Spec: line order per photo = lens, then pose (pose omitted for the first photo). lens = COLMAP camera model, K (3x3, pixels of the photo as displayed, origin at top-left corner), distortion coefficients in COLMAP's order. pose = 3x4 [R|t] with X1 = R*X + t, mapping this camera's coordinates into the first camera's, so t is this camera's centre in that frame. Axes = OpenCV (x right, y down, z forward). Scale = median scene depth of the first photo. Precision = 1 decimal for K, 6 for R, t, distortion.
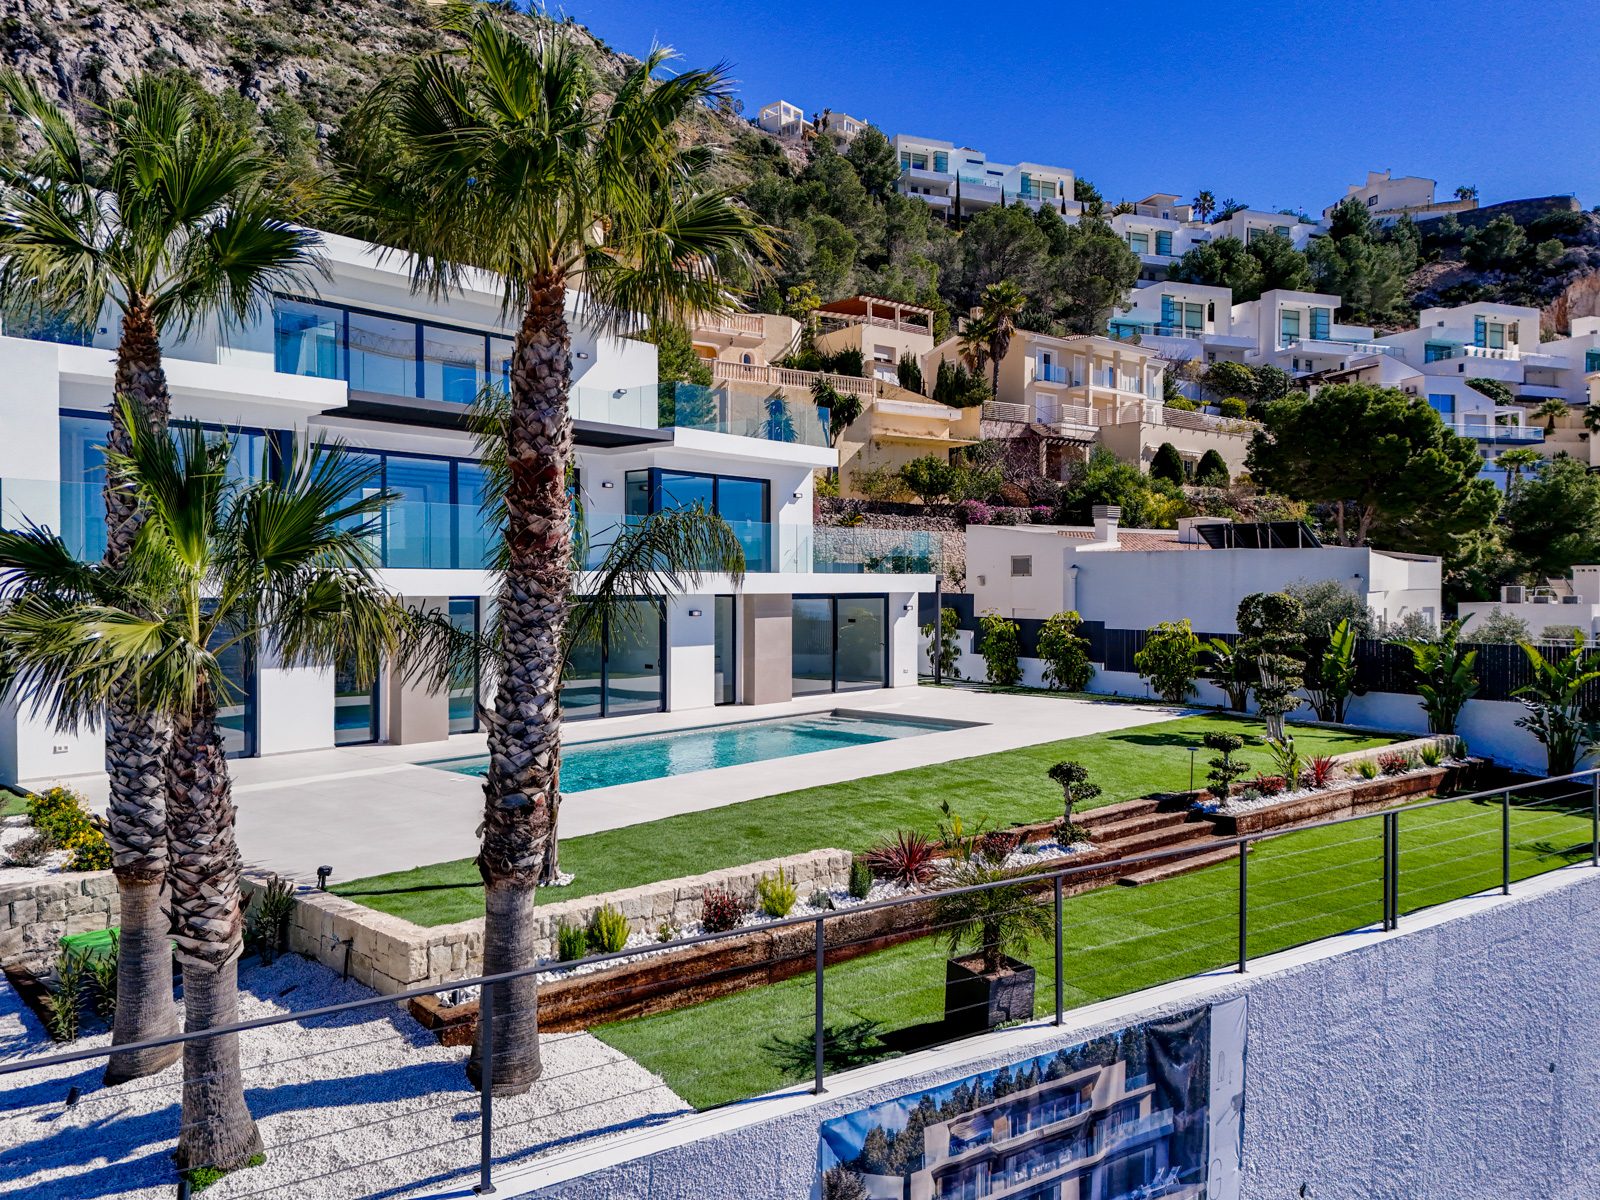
lens RADIAL K [[1171.6, 0, 800.0], [0, 1171.6, 600.0], [0, 0, 1]] dist [0.067522, -0.061608]
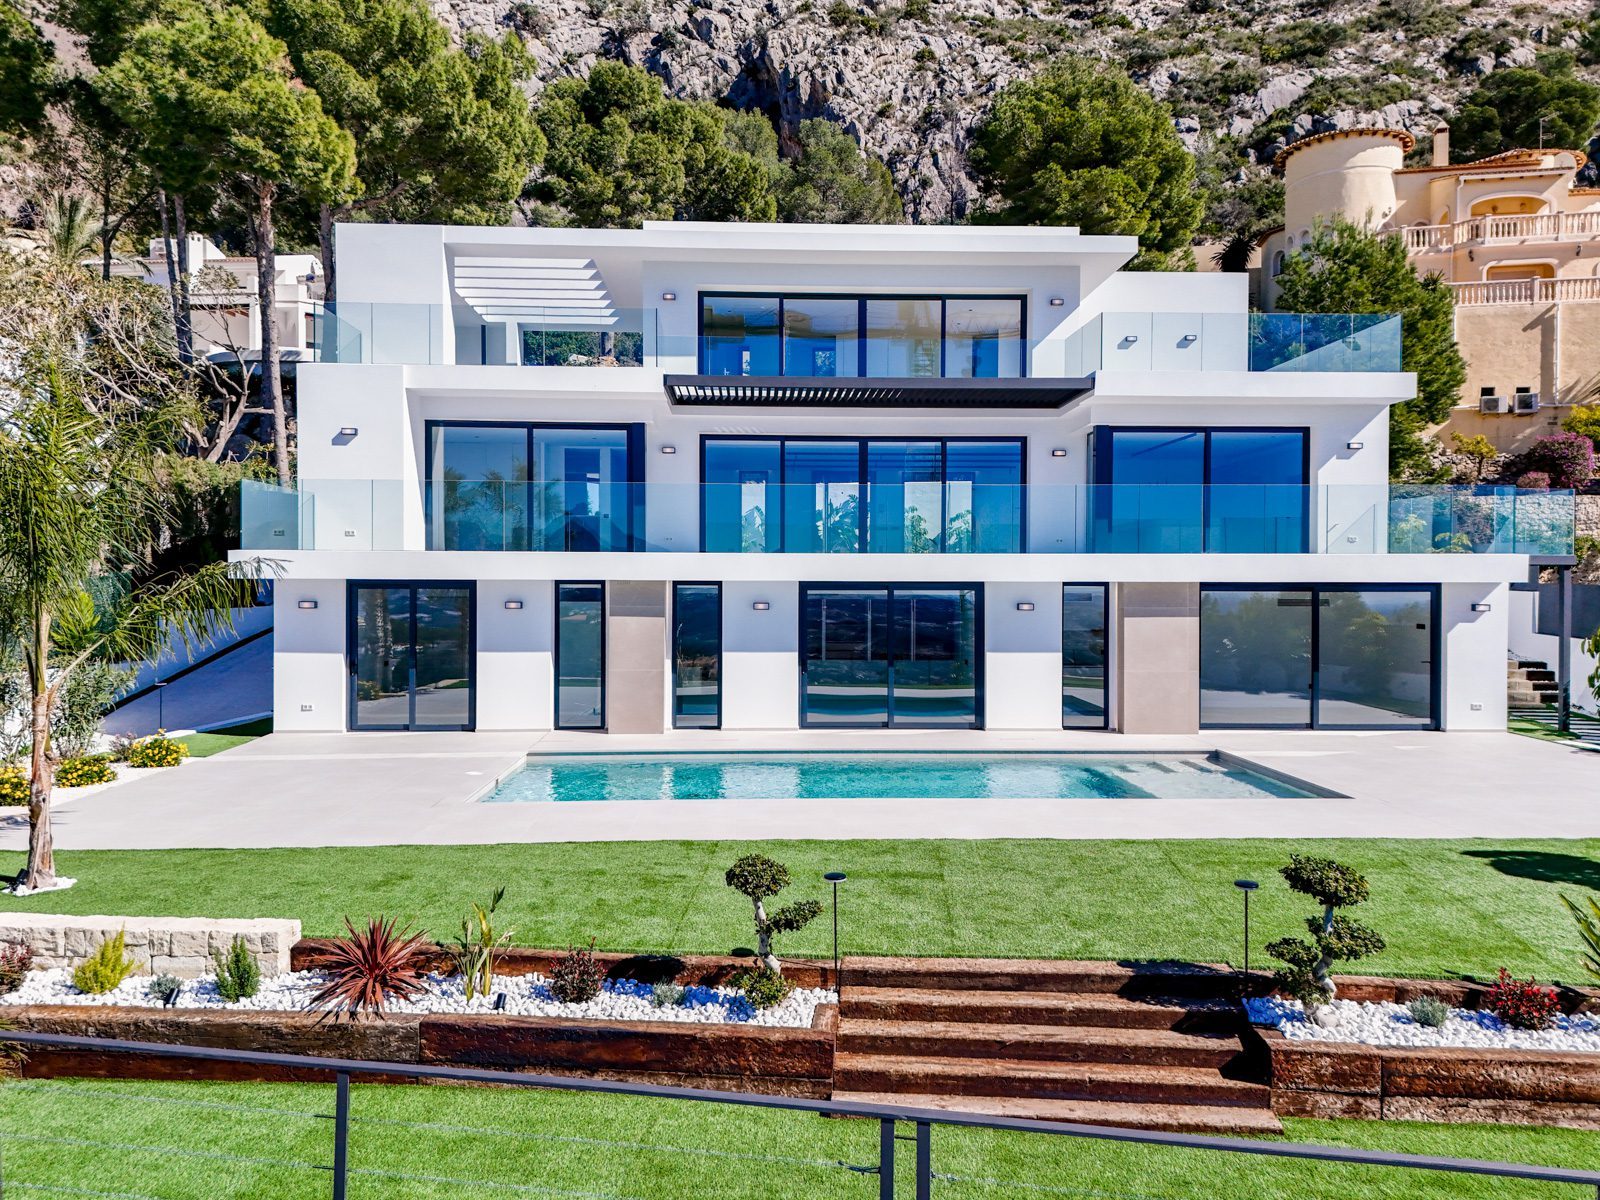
lens RADIAL K [[1171.6, 0, 800.0], [0, 1171.6, 600.0], [0, 0, 1]] dist [0.067522, -0.061608]
pose [[0.700262, 0.009288, -0.713826, 0.080518], [-0.010832, 0.999938, 0.002385, 0.001497], [0.713804, 0.006062, 0.700320, 0.077150]]
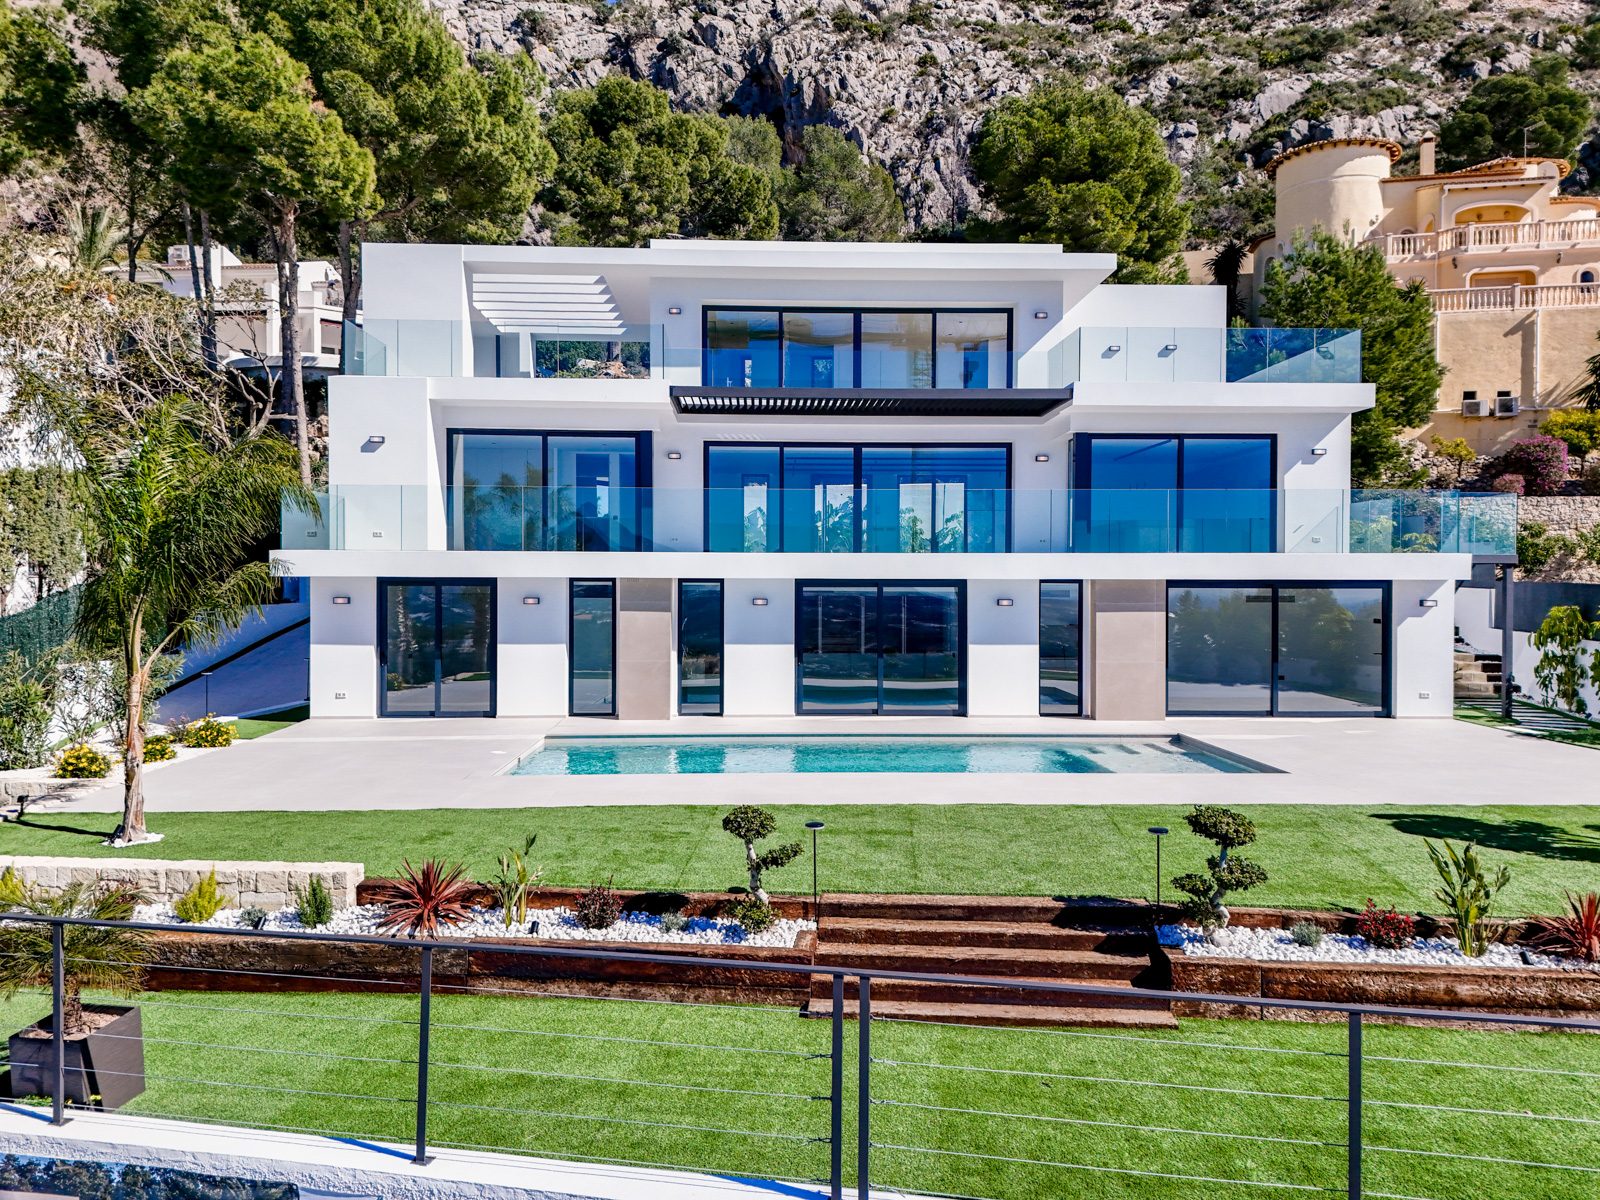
lens RADIAL K [[1171.6, 0, 800.0], [0, 1171.6, 600.0], [0, 0, 1]] dist [0.067522, -0.061608]
pose [[0.696962, 0.009660, -0.717043, 0.091355], [-0.010771, 0.999937, 0.003001, 0.001950], [0.717027, 0.005632, 0.697023, 0.068629]]
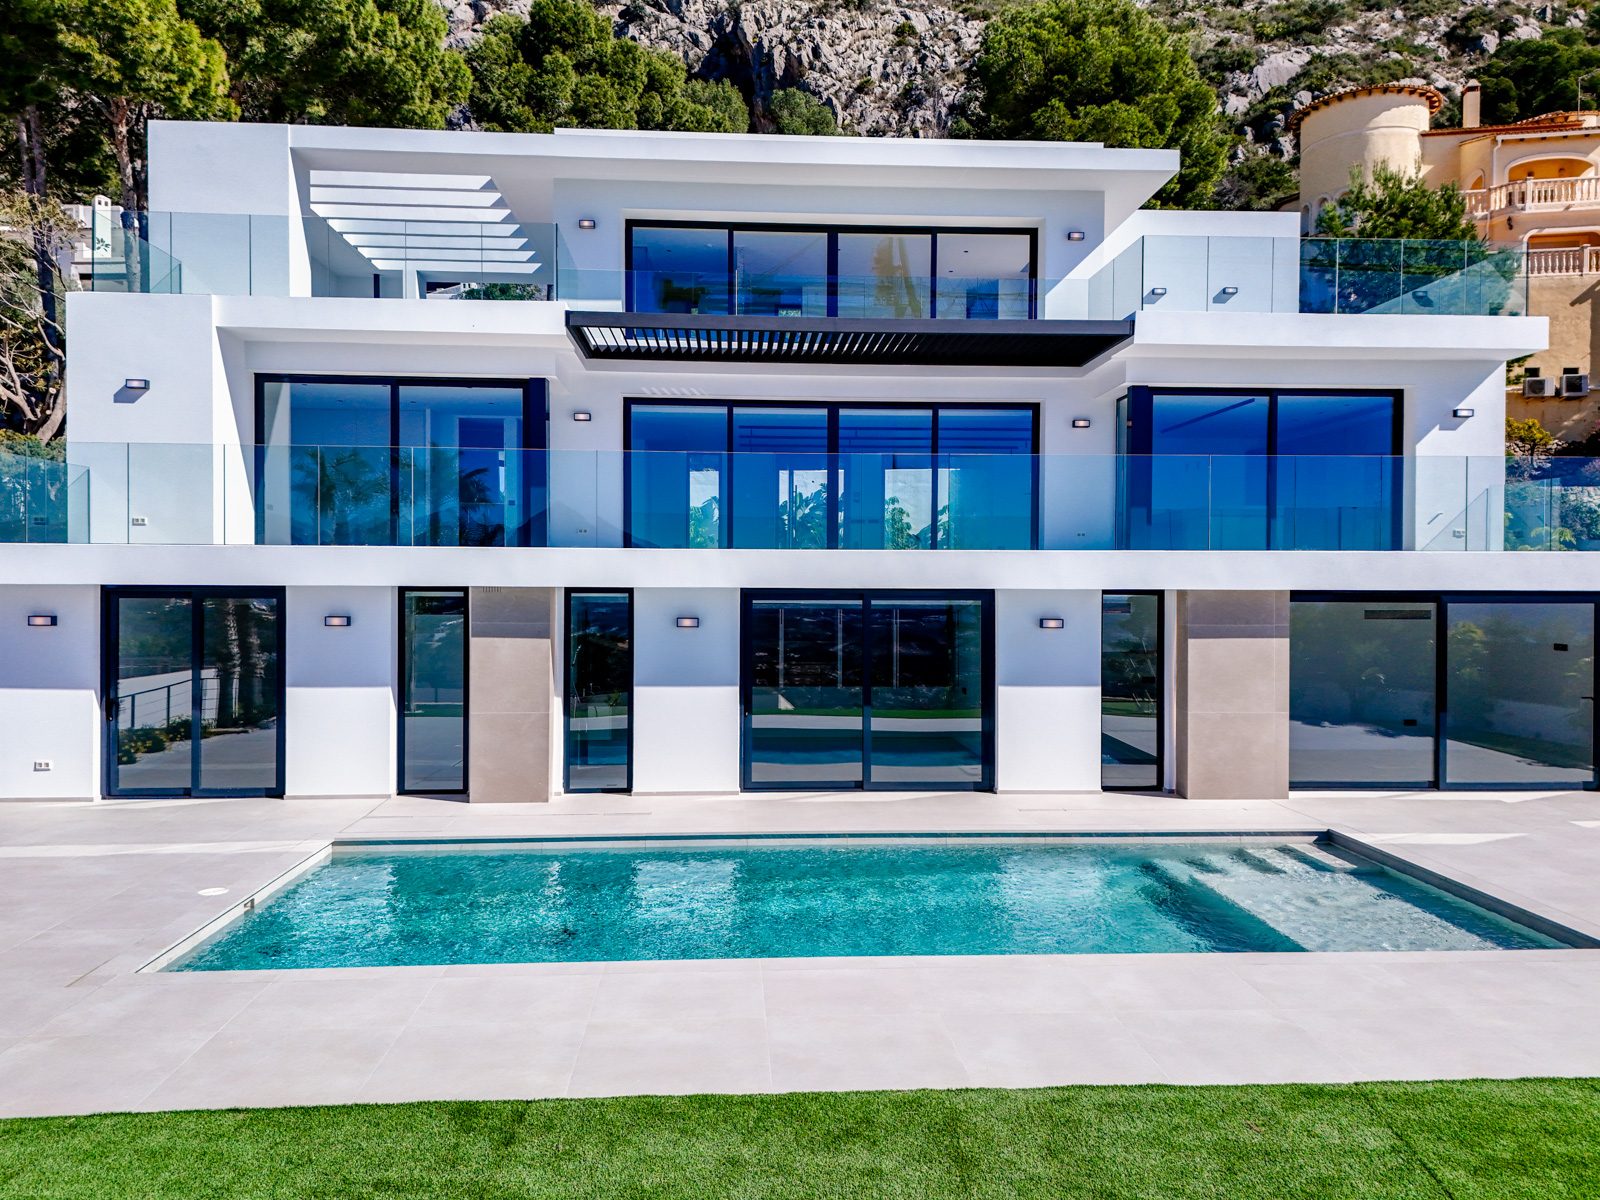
lens RADIAL K [[1174.4, 0, 800.0], [0, 1174.4, 600.0], [0, 0, 1]] dist [0.063625, -0.056461]
pose [[0.713113, 0.010841, -0.700965, 0.049570], [-0.012052, 0.999922, 0.003203, -0.000038], [0.700945, 0.006164, 0.713188, 0.113032]]
